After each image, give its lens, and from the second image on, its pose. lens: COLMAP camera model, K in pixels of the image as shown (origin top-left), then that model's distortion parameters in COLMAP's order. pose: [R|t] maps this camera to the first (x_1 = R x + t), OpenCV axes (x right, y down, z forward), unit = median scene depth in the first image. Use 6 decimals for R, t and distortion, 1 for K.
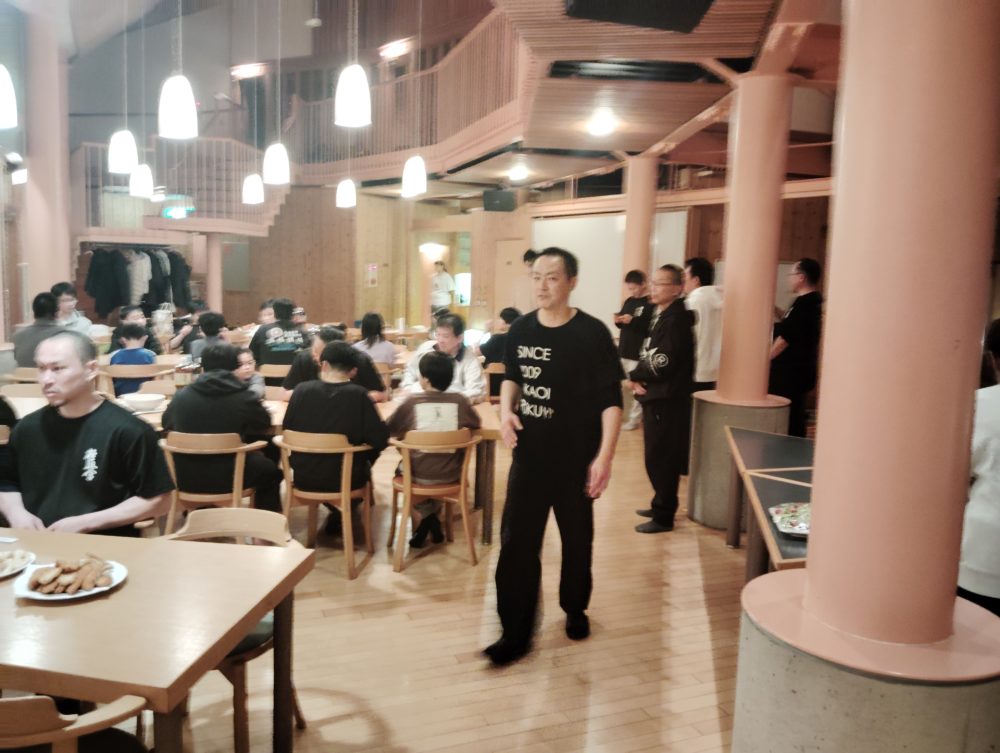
lens RADIAL K [[817.8, 0, 500.0], [0, 817.8, 376.5], [0, 0, 1]] dist [0.095770, -0.143547]
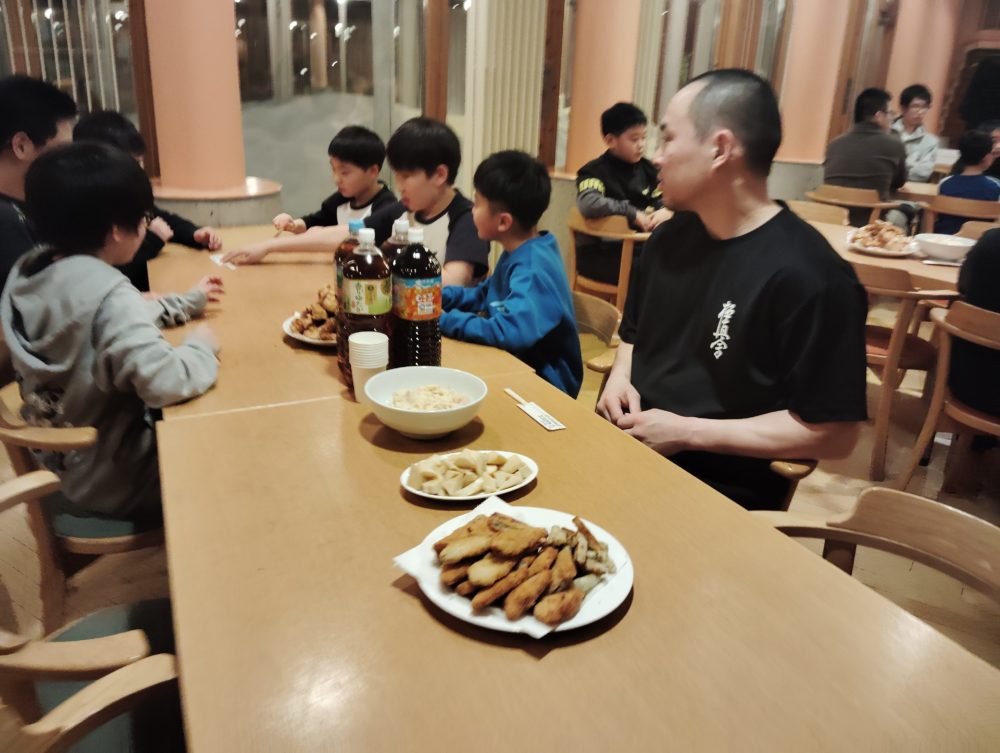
lens RADIAL K [[817.8, 0, 500.0], [0, 817.8, 376.5], [0, 0, 1]] dist [0.095770, -0.143547]
pose [[0.557117, 0.267260, -0.786252, -0.149149], [-0.124756, 0.962988, 0.238936, 0.026534], [0.821010, -0.035026, 0.569839, 0.579155]]
